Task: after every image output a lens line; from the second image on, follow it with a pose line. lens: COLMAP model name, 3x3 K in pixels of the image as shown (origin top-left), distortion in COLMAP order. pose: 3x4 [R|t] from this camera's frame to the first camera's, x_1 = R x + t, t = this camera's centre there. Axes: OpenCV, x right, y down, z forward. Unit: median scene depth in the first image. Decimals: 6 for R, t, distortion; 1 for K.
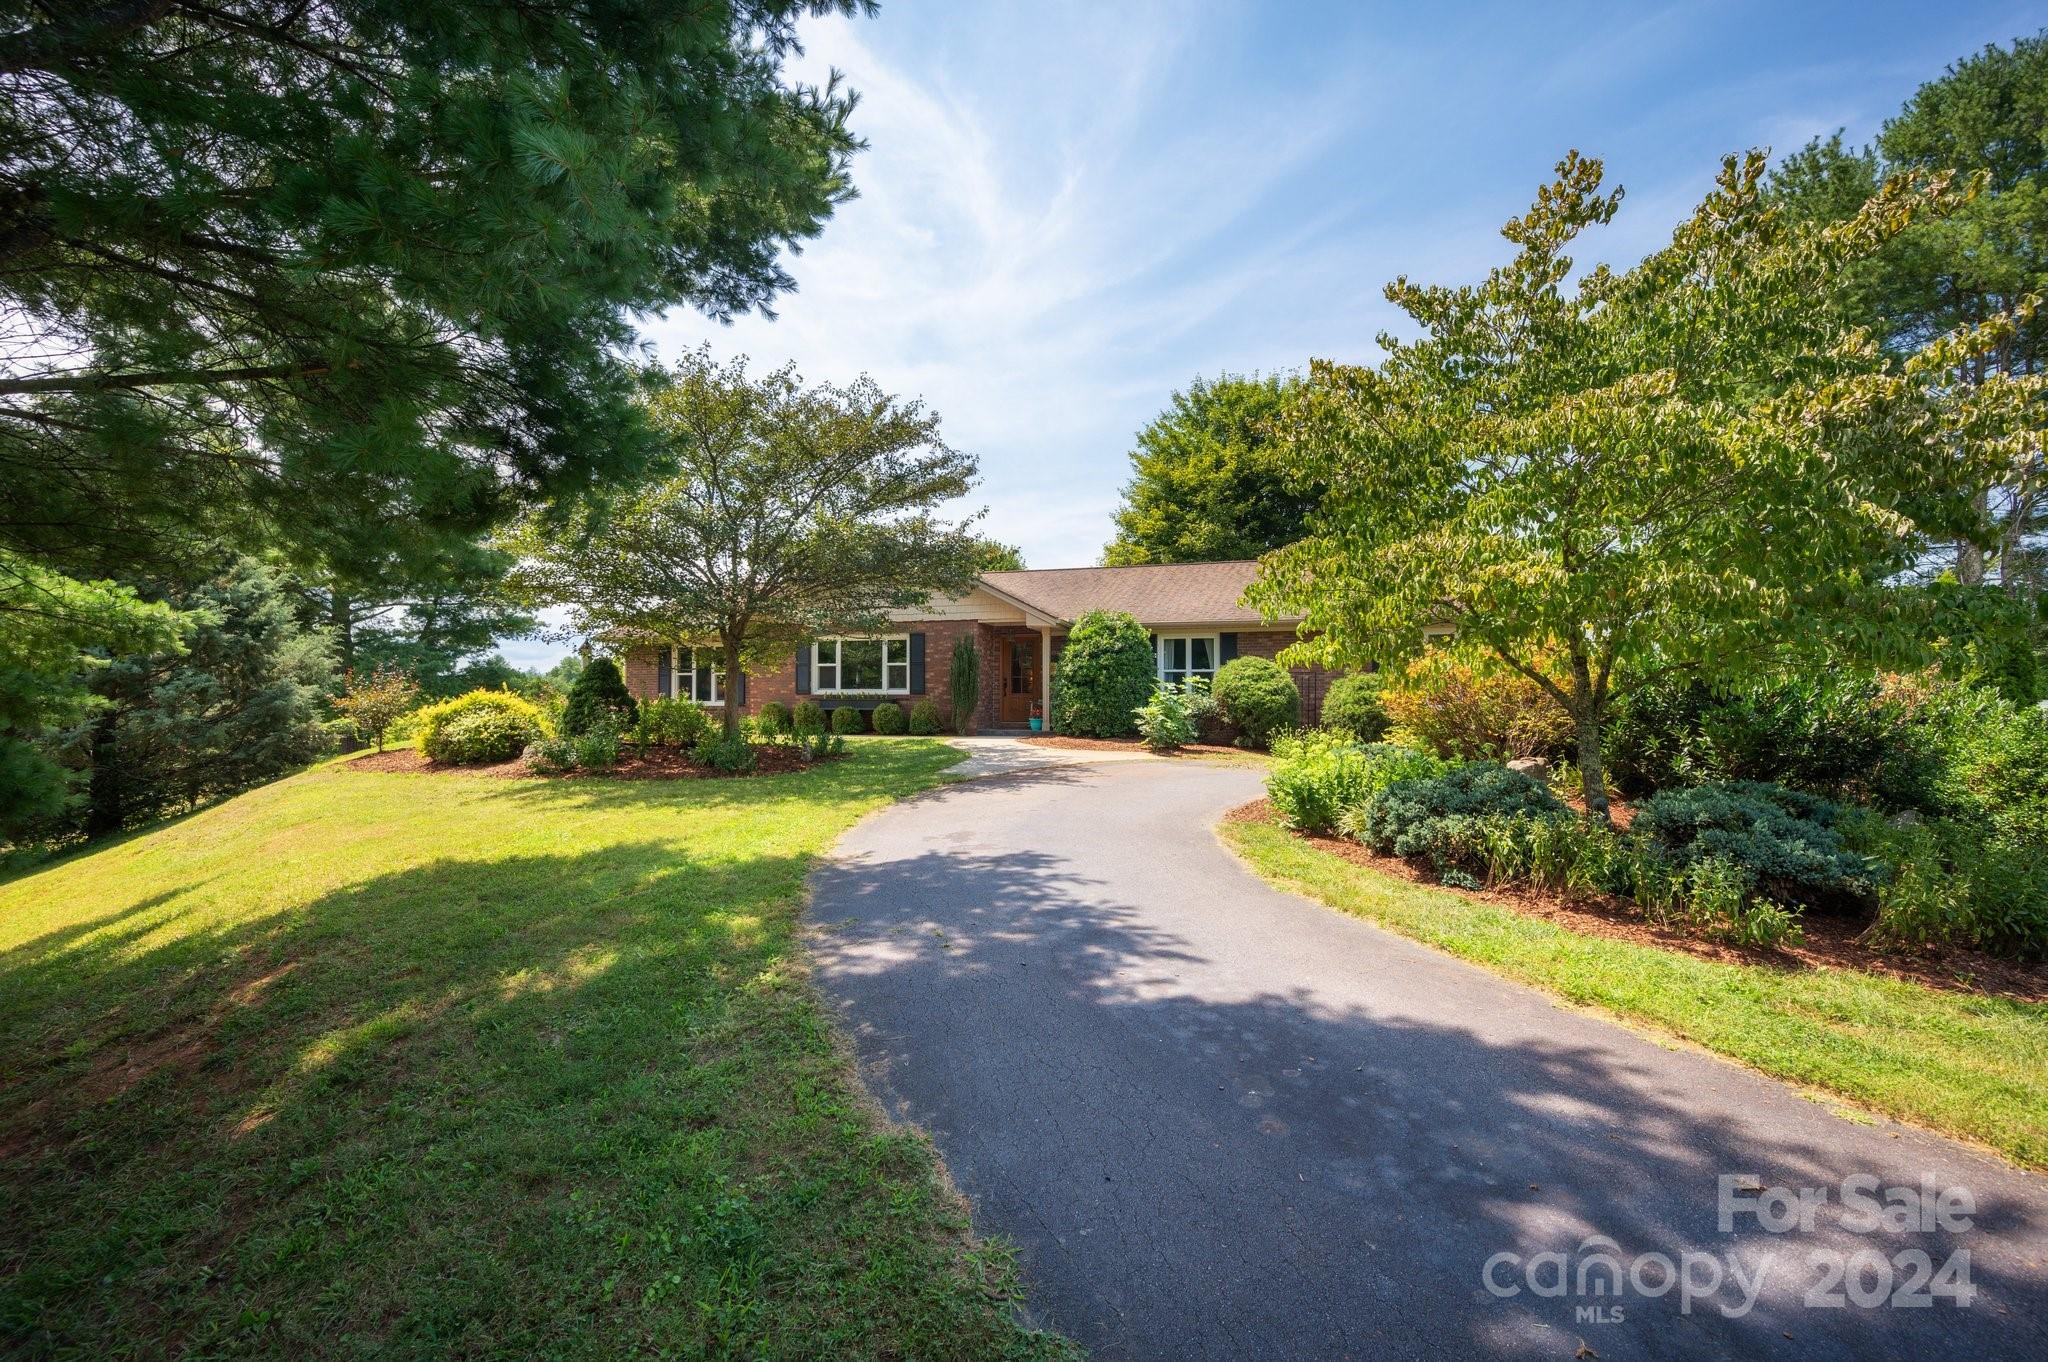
lens RADIAL K [[818.6, 0, 1017.4], [0, 818.6, 674.0], [0, 0, 1]] dist [0.000502, 0.000325]
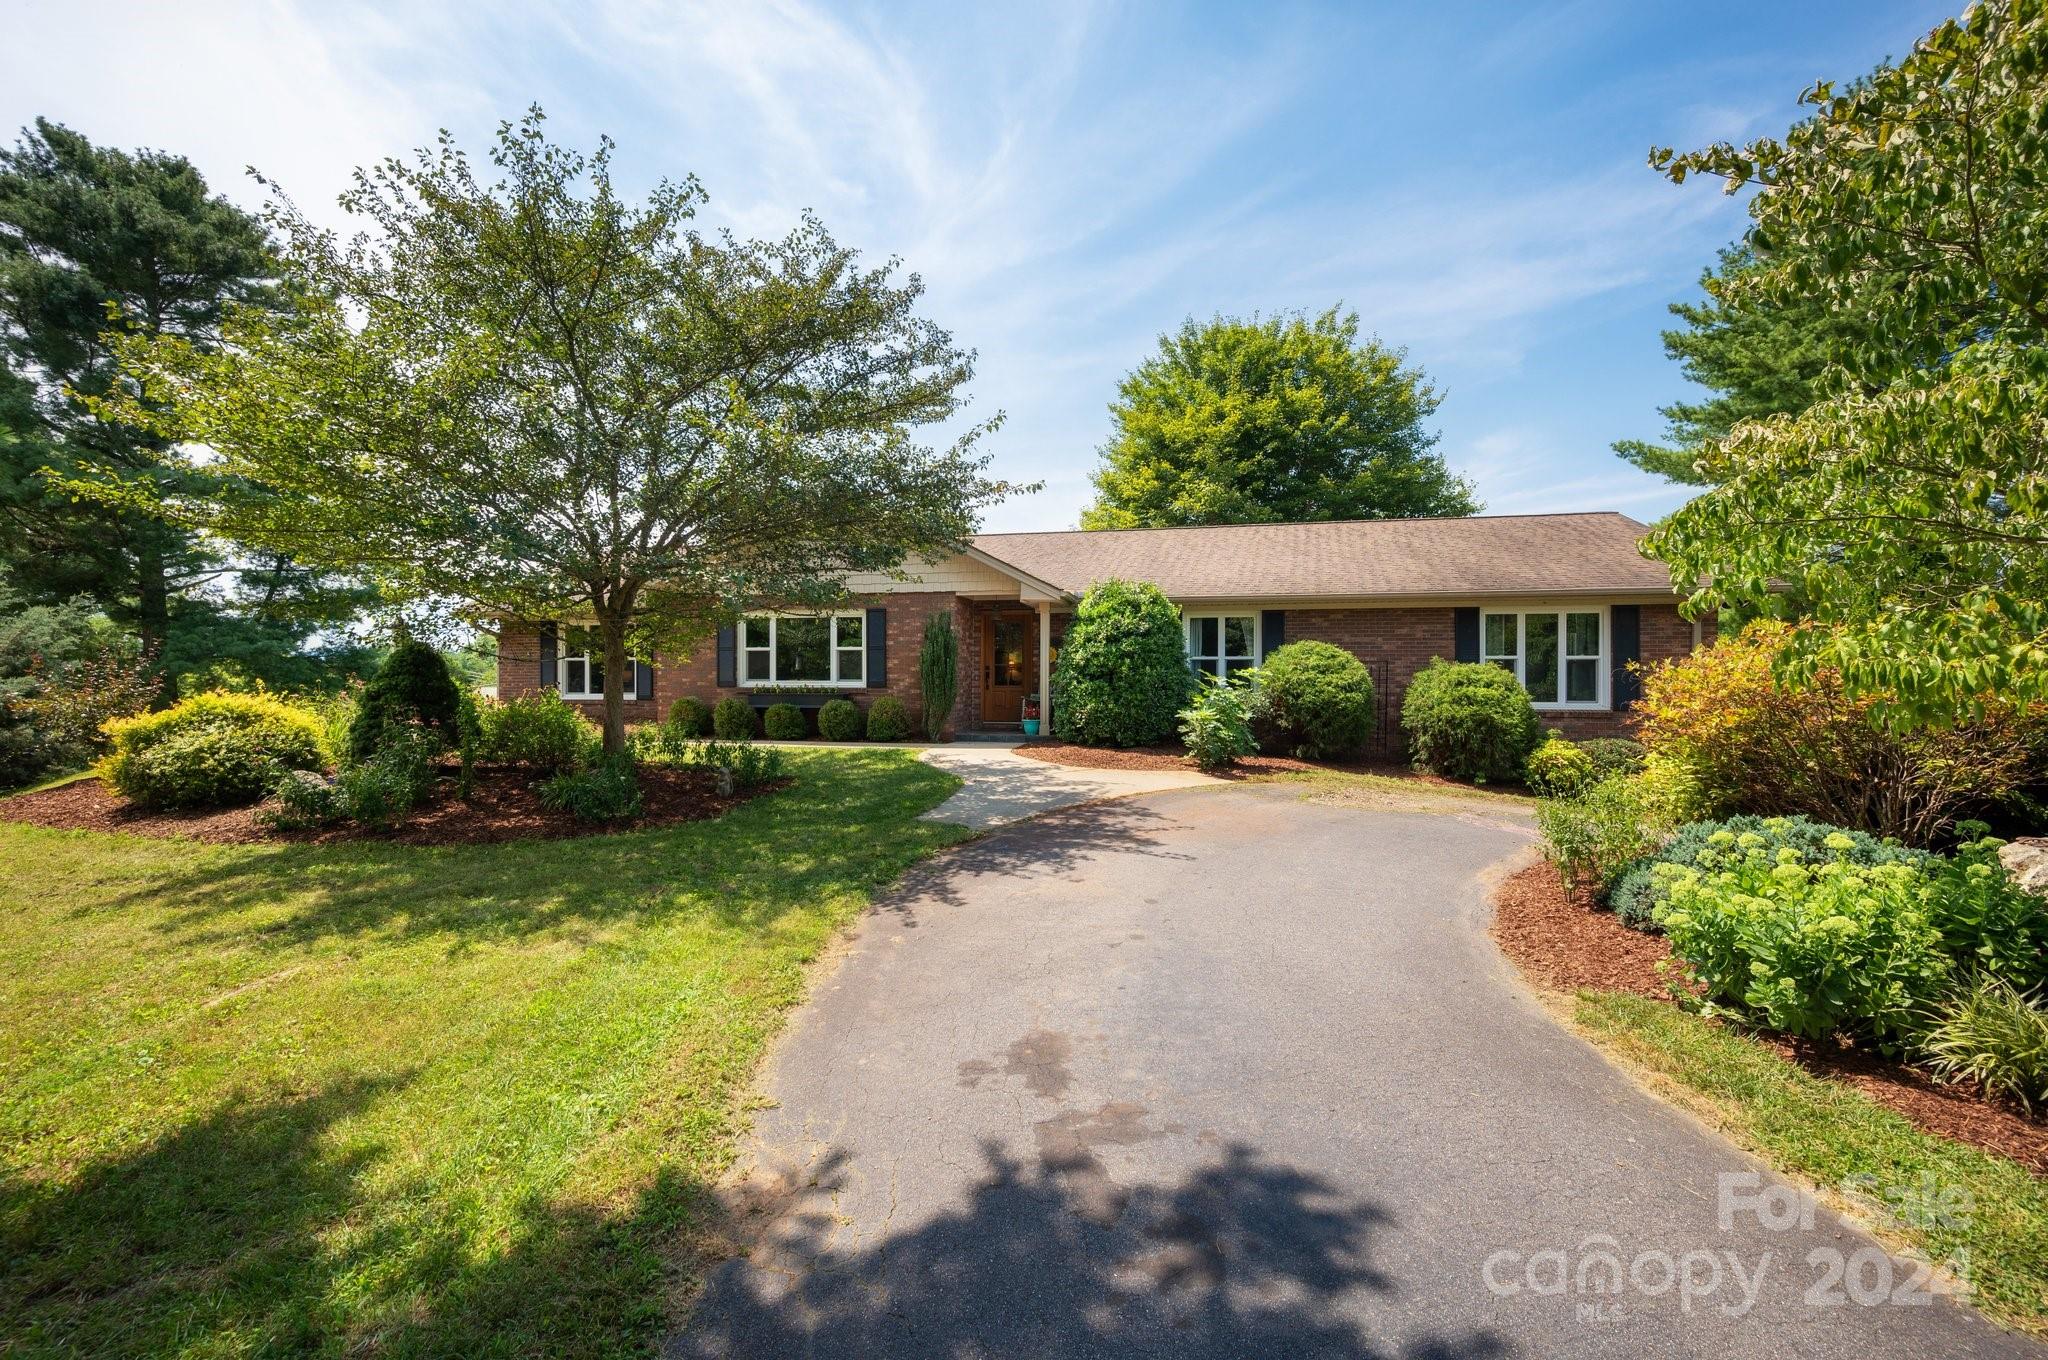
lens RADIAL K [[818.6, 0, 1017.4], [0, 818.6, 673.0], [0, 0, 1]] dist [0.000502, 0.000325]
pose [[0.997410, 0.000069, 0.071924, -0.047160], [-0.002029, 0.999629, 0.027177, -0.011003], [-0.071895, -0.027253, 0.997040, 0.228051]]
